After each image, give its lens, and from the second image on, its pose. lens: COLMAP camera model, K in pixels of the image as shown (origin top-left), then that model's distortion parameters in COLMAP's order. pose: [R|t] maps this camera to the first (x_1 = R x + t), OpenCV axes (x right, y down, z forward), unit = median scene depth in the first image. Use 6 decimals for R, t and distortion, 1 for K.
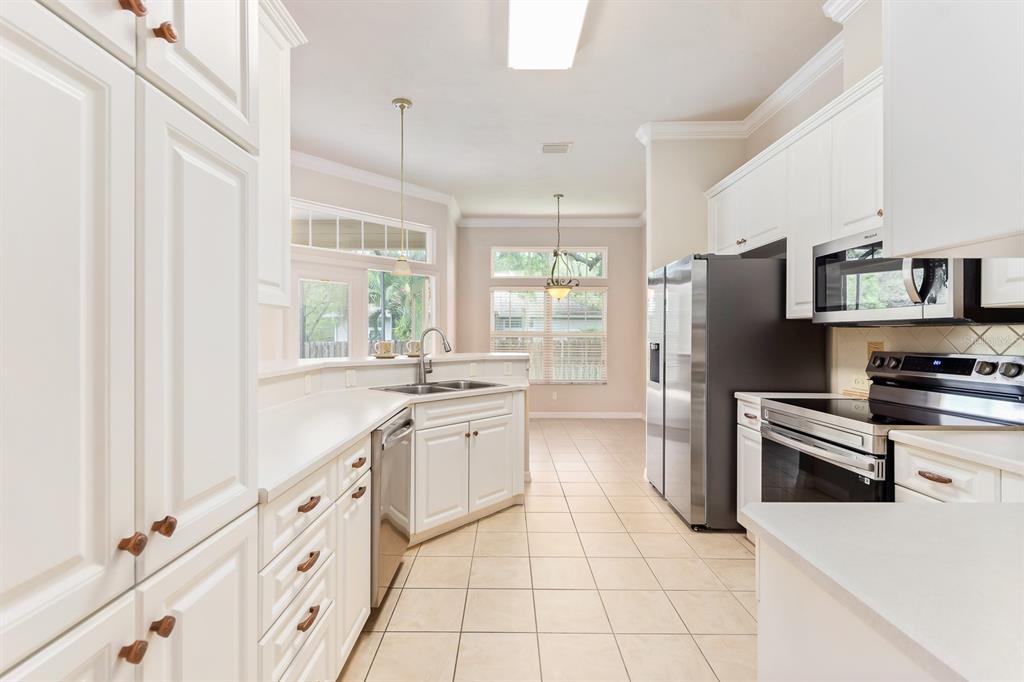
lens RADIAL K [[458.0, 0, 510.5], [0, 458.0, 335.9], [0, 0, 1]] dist [0.007187, -0.000078]
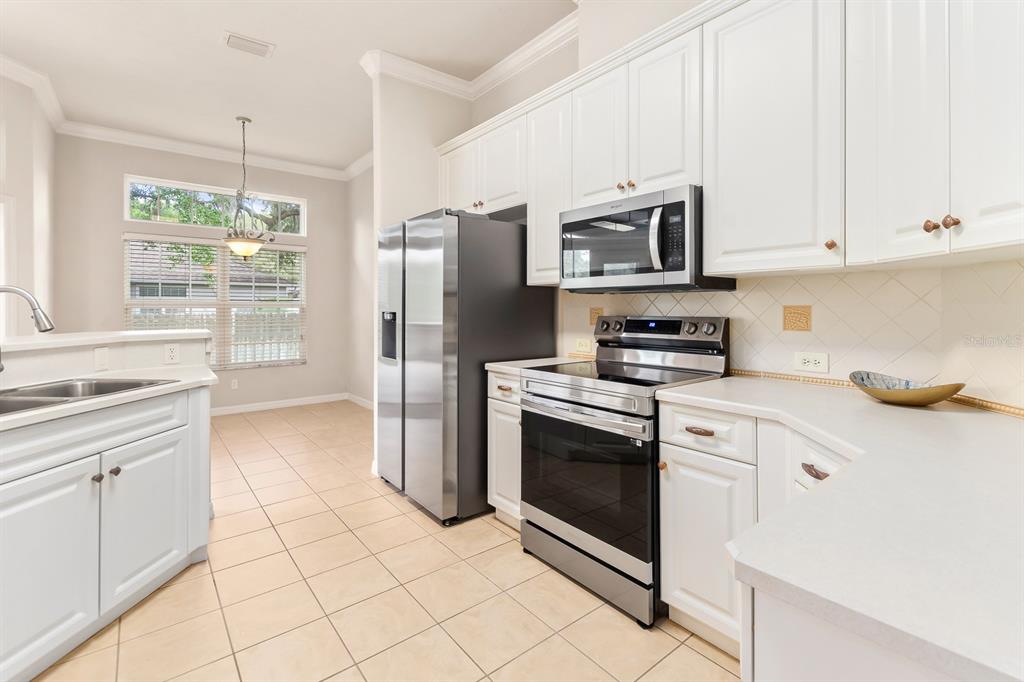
lens RADIAL K [[458.0, 0, 503.6], [0, 458.0, 306.6], [0, 0, 1]] dist [0.007187, -0.000078]
pose [[0.784172, -0.004167, 0.620530, -0.052694], [0.005337, 0.999986, -0.000029, 0.008318], [-0.620521, 0.003335, 0.784183, 0.246424]]
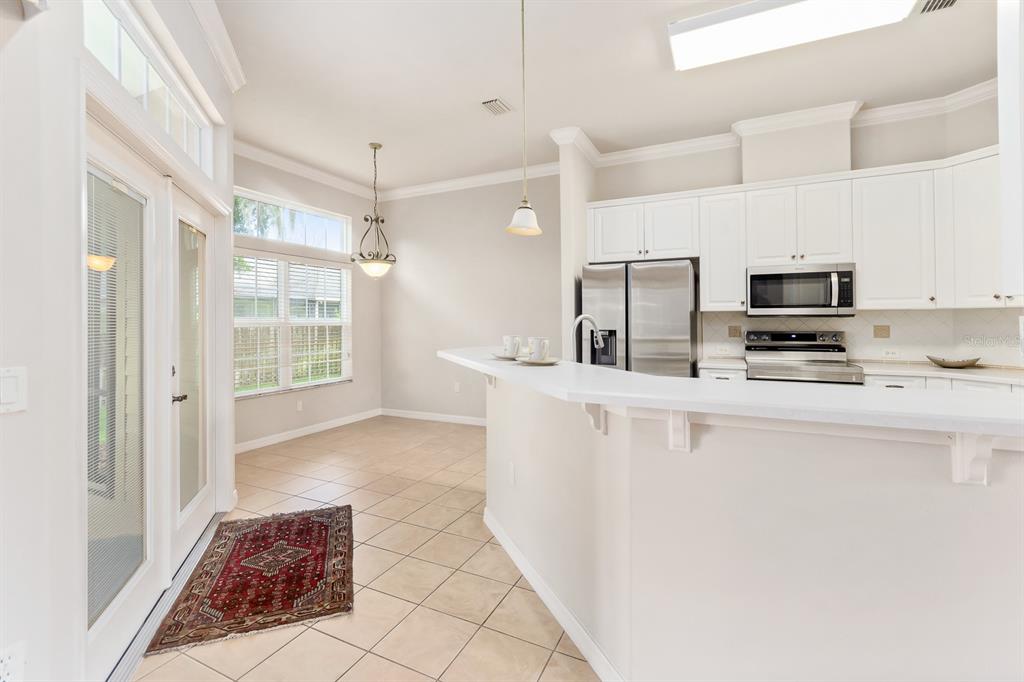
lens RADIAL K [[458.0, 0, 491.9], [0, 458.0, 311.6], [0, 0, 1]] dist [0.007187, -0.000078]
pose [[0.456254, 0.013294, 0.889750, -1.025104], [0.004459, 0.999842, -0.017226, -0.013190], [-0.889838, 0.011827, 0.456123, 0.914511]]
